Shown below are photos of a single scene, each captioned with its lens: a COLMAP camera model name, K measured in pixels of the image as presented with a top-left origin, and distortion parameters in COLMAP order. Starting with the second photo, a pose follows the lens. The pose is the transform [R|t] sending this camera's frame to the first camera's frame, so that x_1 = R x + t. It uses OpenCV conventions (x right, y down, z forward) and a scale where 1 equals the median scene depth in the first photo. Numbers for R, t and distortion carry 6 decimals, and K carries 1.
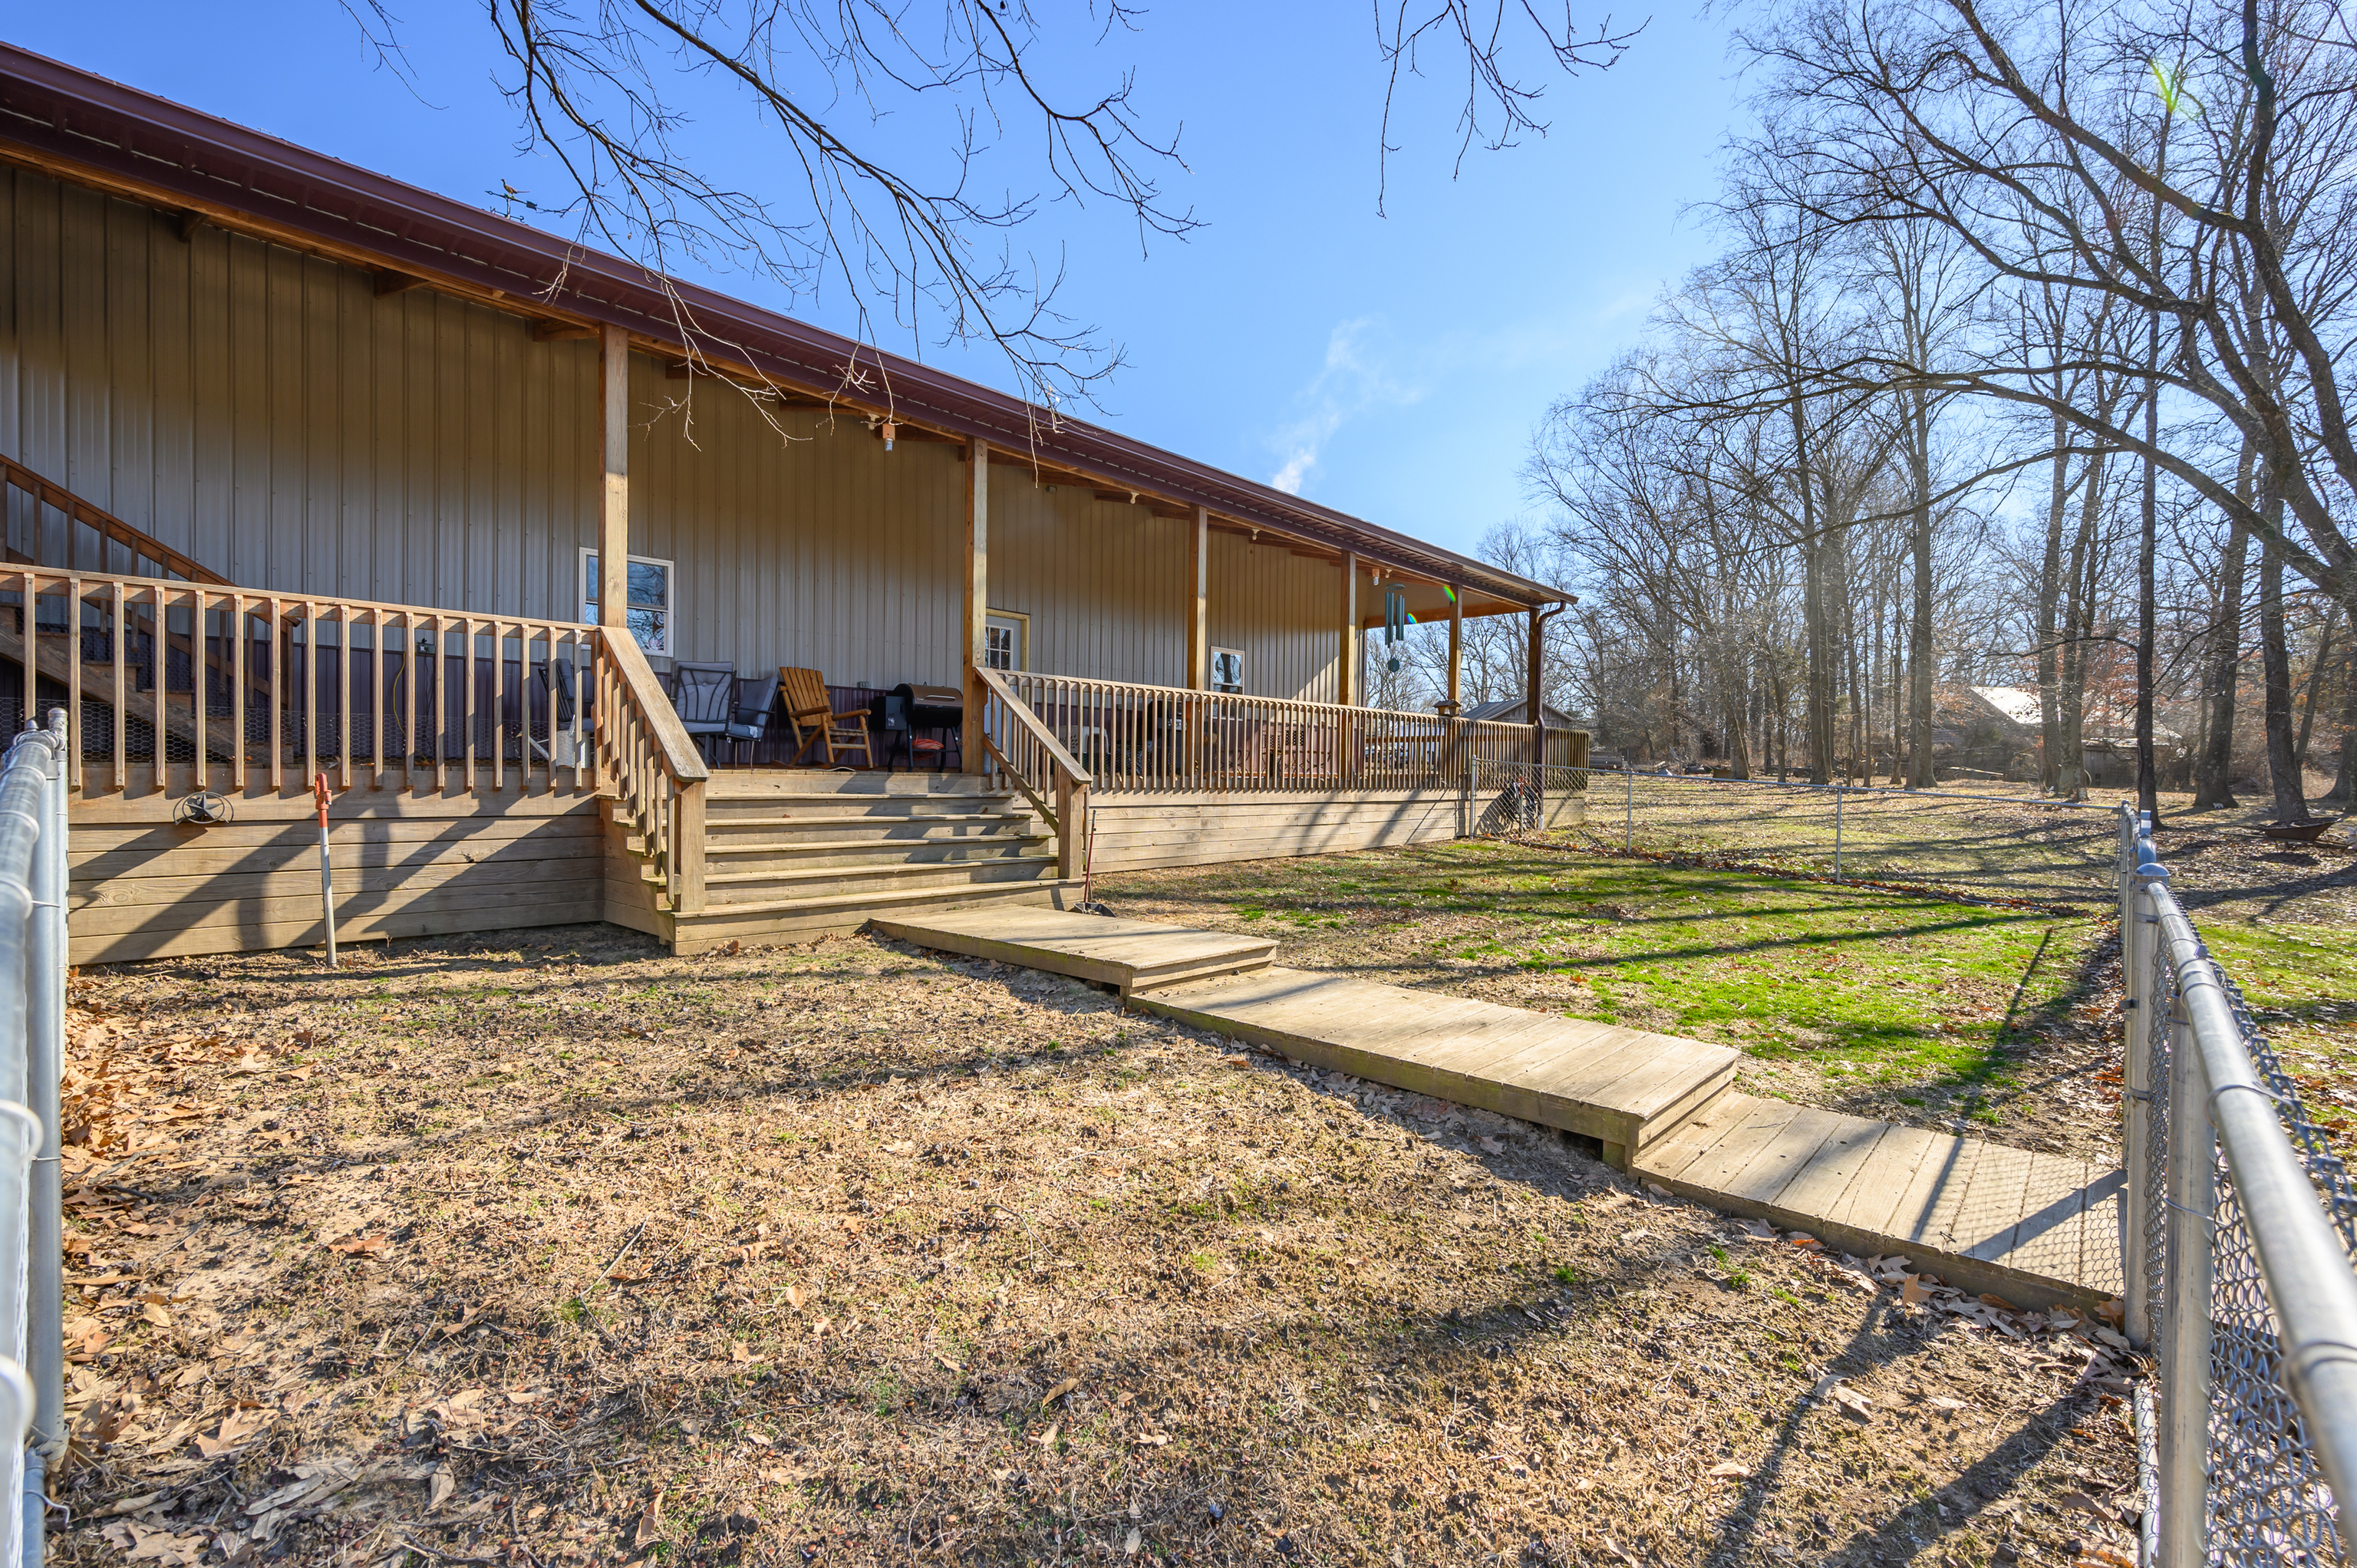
lens RADIAL K [[1024.5, 0, 1178.5], [0, 1024.5, 784.0], [0, 0, 1]] dist [0.002671, 0.001051]
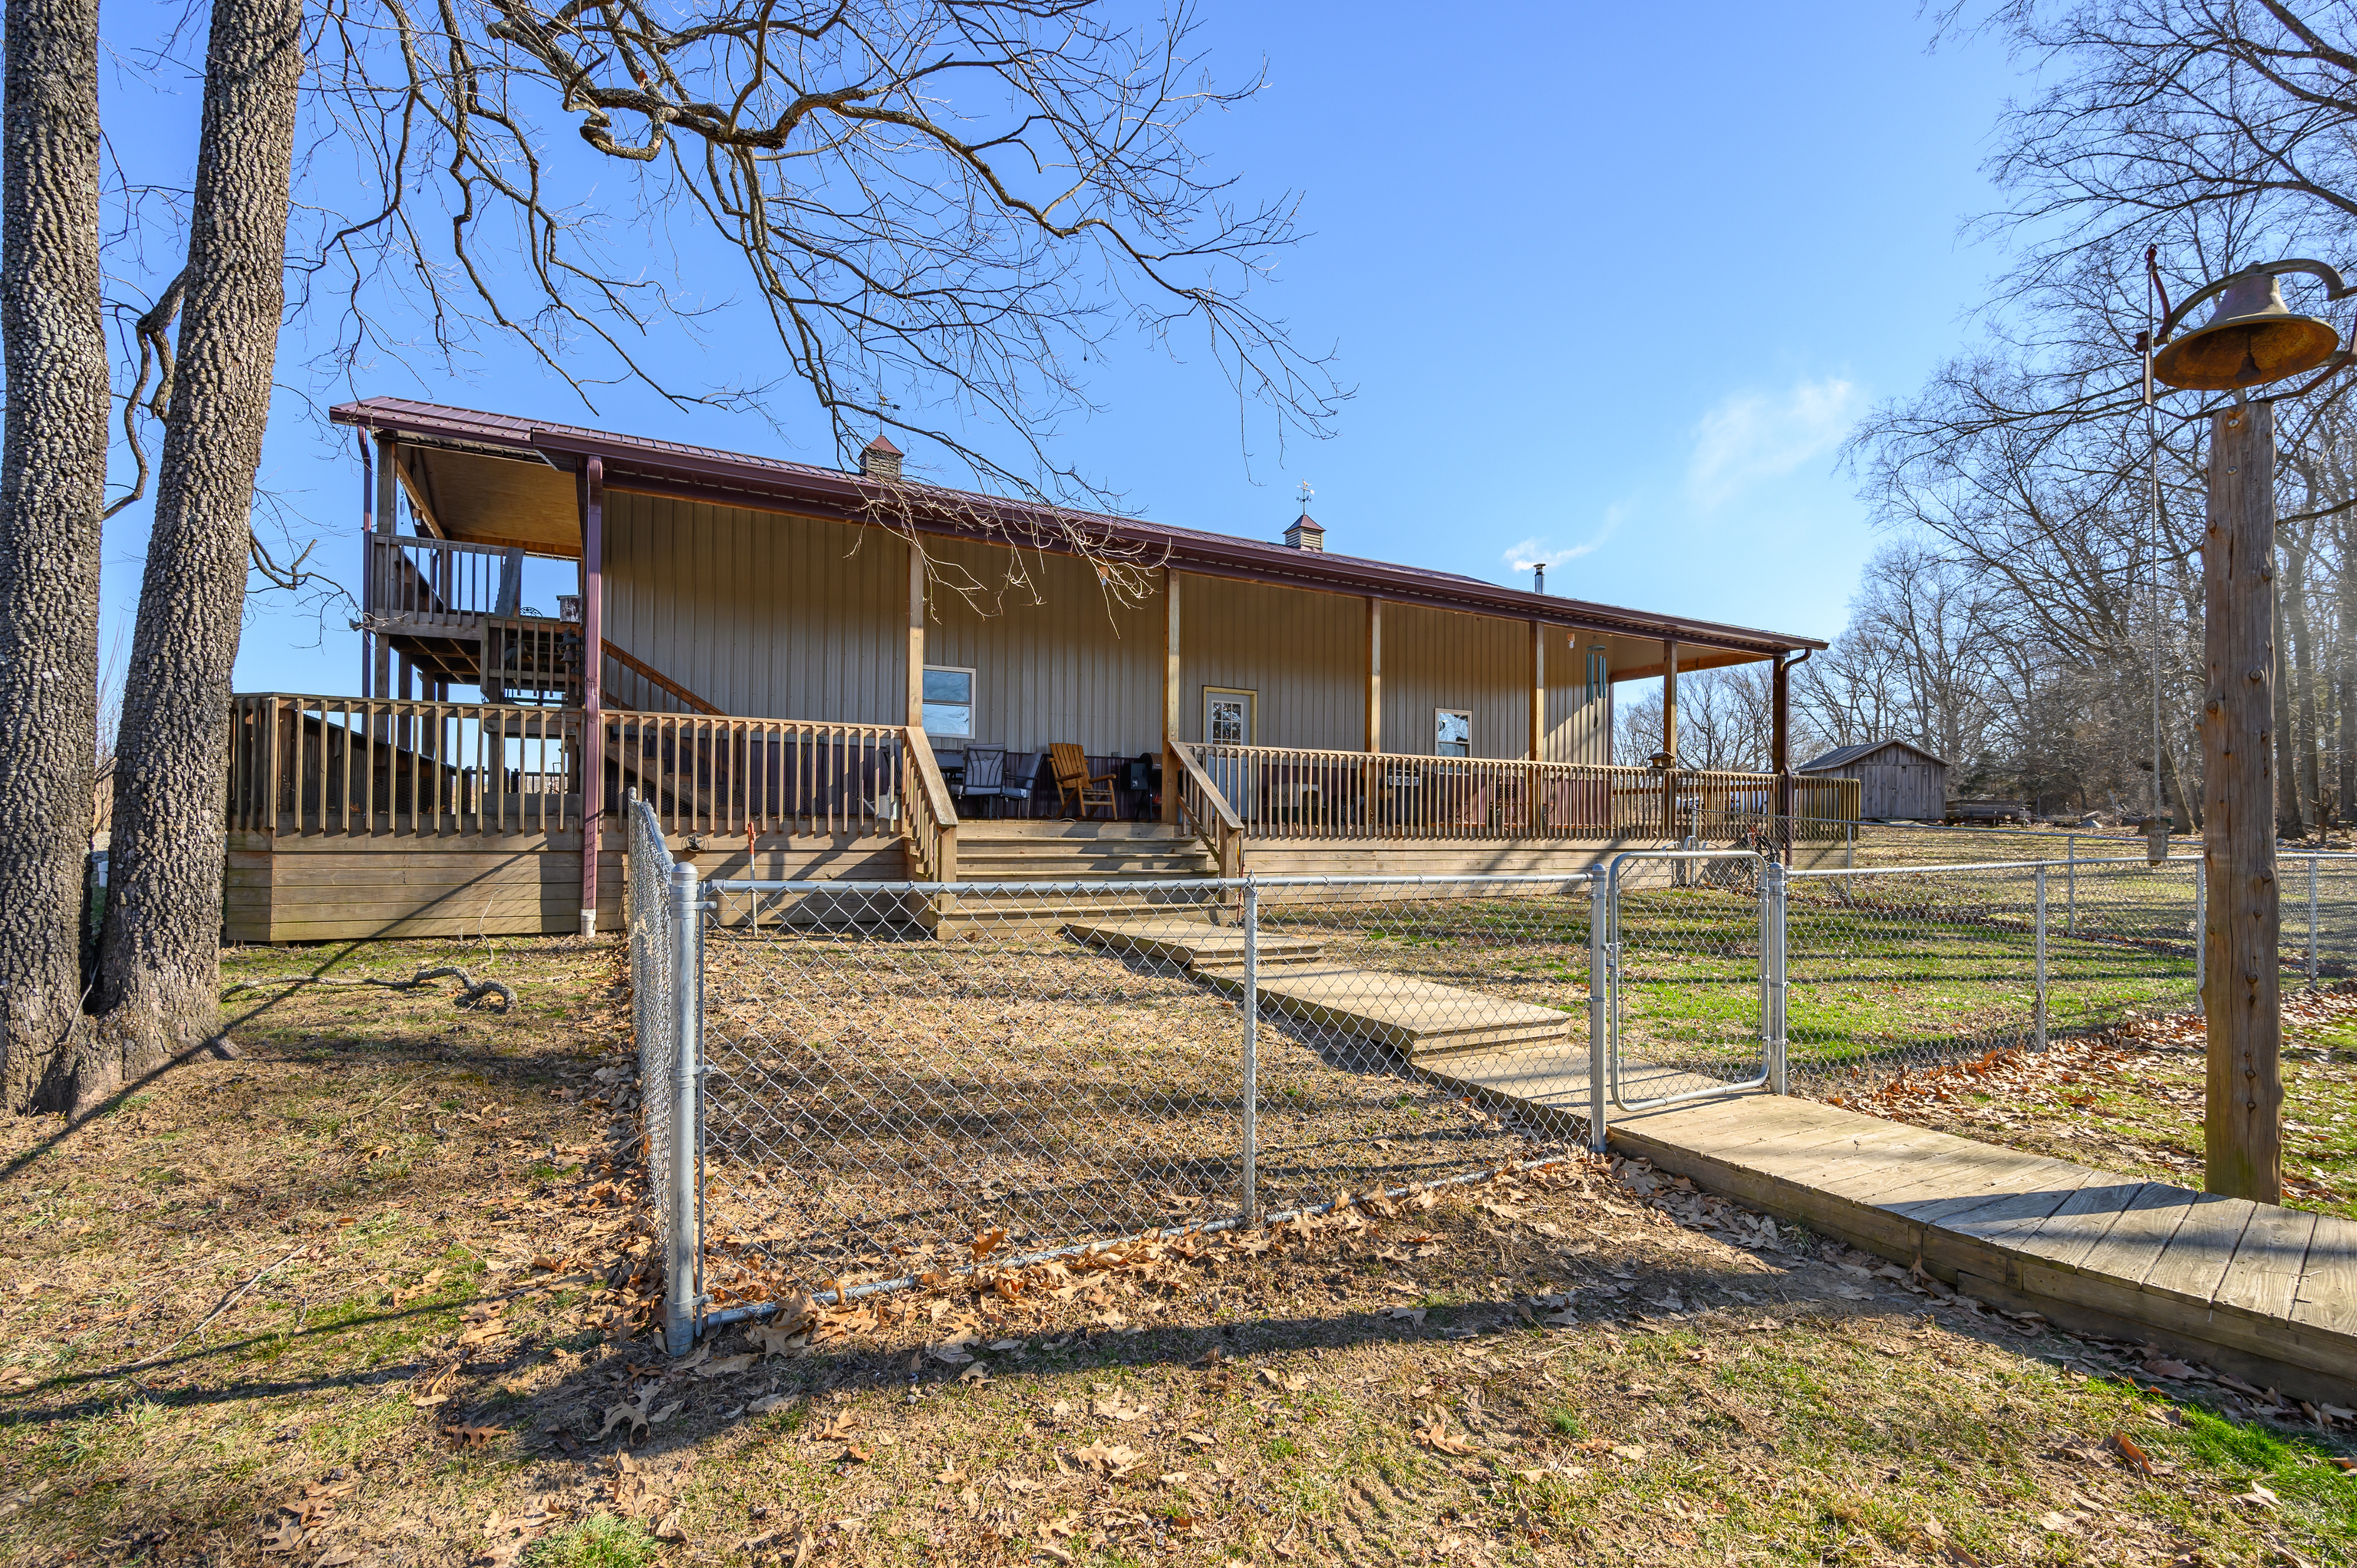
lens RADIAL K [[1020.1, 0, 1185.8], [0, 1020.1, 821.8], [0, 0, 1]] dist [0.000084, -0.000140]
pose [[0.950545, -0.004348, -0.310556, 0.253157], [-0.000779, 0.999865, -0.016384, 0.010407], [0.310586, 0.015816, 0.950414, -0.257793]]
